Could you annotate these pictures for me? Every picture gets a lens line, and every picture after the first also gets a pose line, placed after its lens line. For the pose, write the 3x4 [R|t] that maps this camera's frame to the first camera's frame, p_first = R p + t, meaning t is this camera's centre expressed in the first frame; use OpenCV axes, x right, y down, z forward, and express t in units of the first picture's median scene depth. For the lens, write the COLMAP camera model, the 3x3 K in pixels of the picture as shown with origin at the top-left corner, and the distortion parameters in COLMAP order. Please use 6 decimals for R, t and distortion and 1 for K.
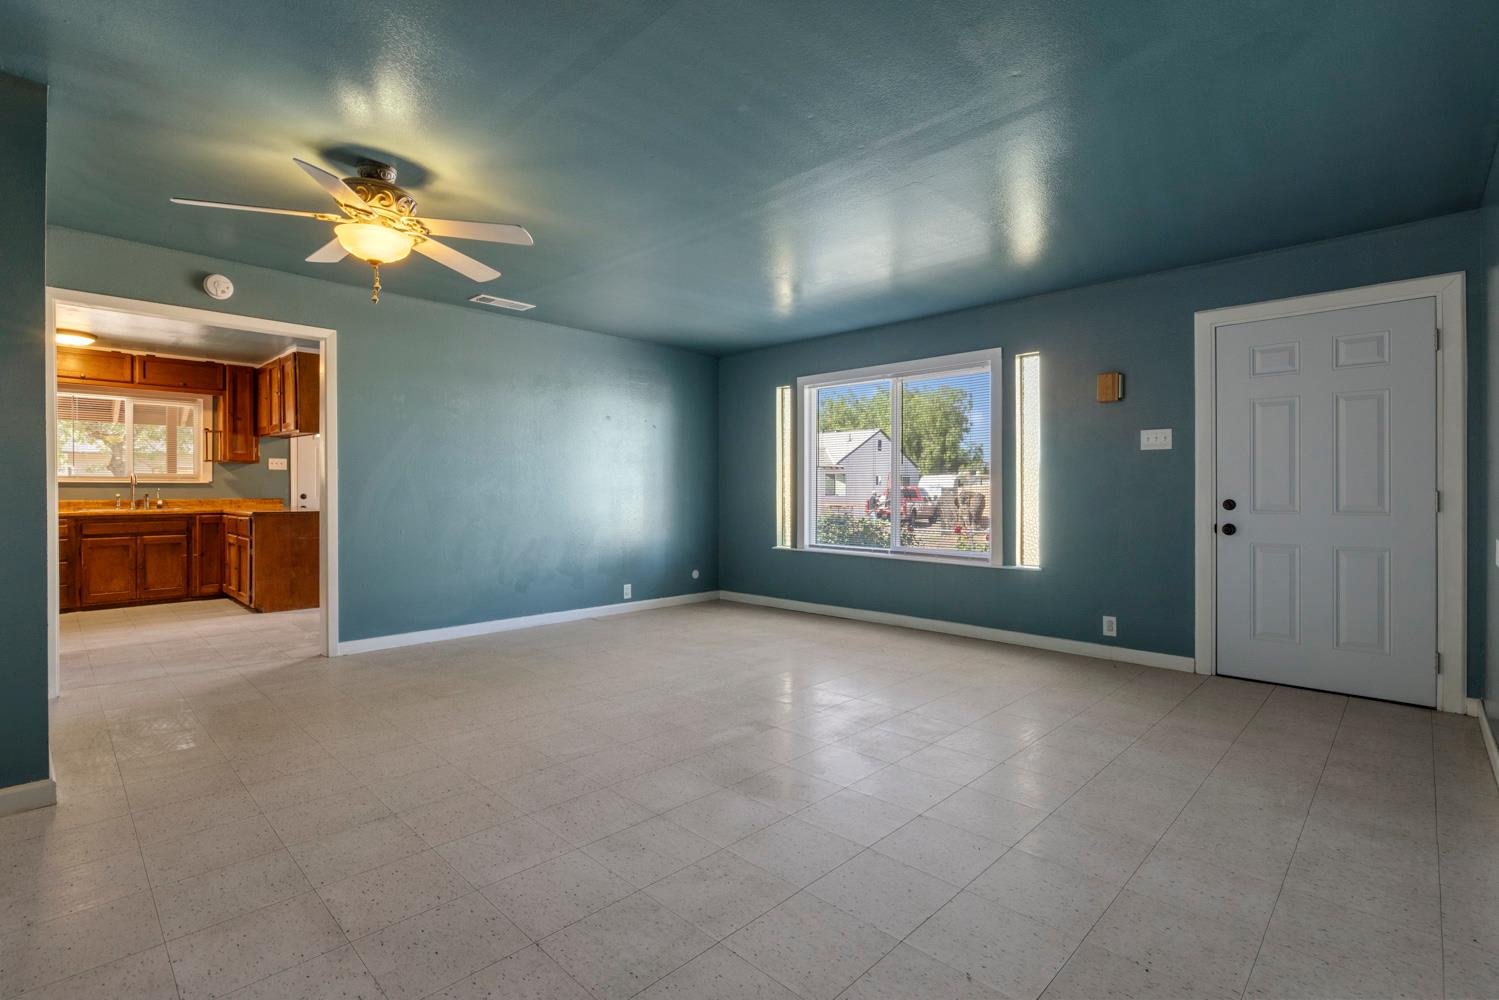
lens RADIAL K [[699.9, 0, 747.7], [0, 699.9, 493.4], [0, 0, 1]] dist [-0.003771, -0.000623]
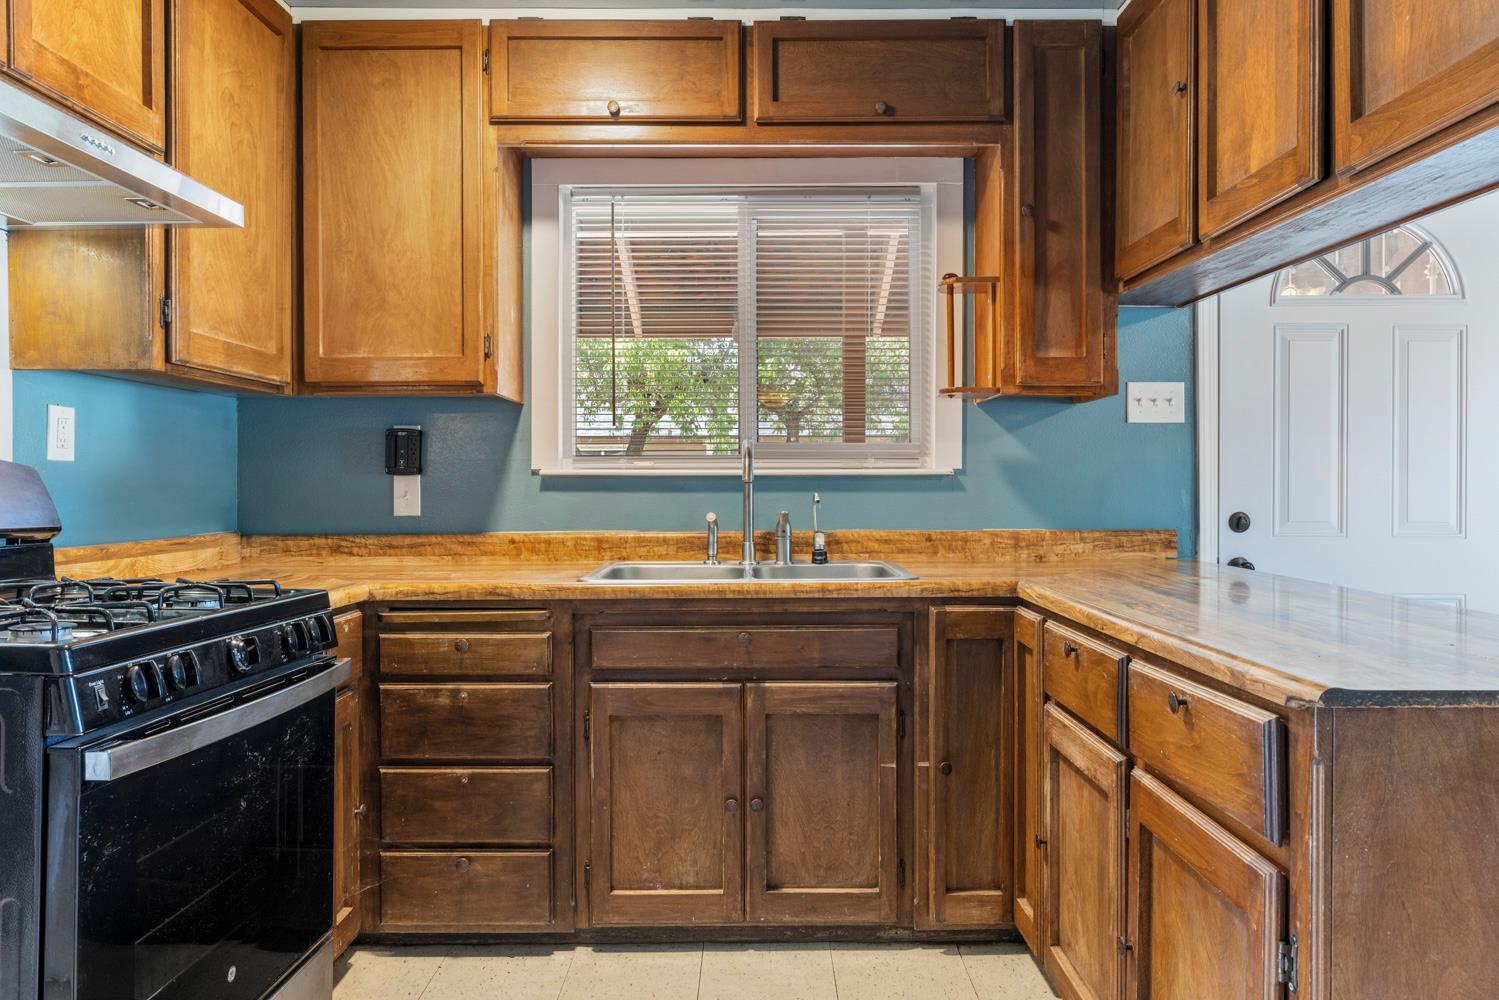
lens RADIAL K [[1034.8, 0, 749.5], [0, 1034.8, 500.0], [0, 0, 1]] dist [-0.004654, -0.000746]
pose [[0.699801, 0.007929, -0.714294, -0.568961], [0.000390, 0.999934, 0.011482, -0.009818], [0.714338, -0.008314, 0.699752, 0.694405]]
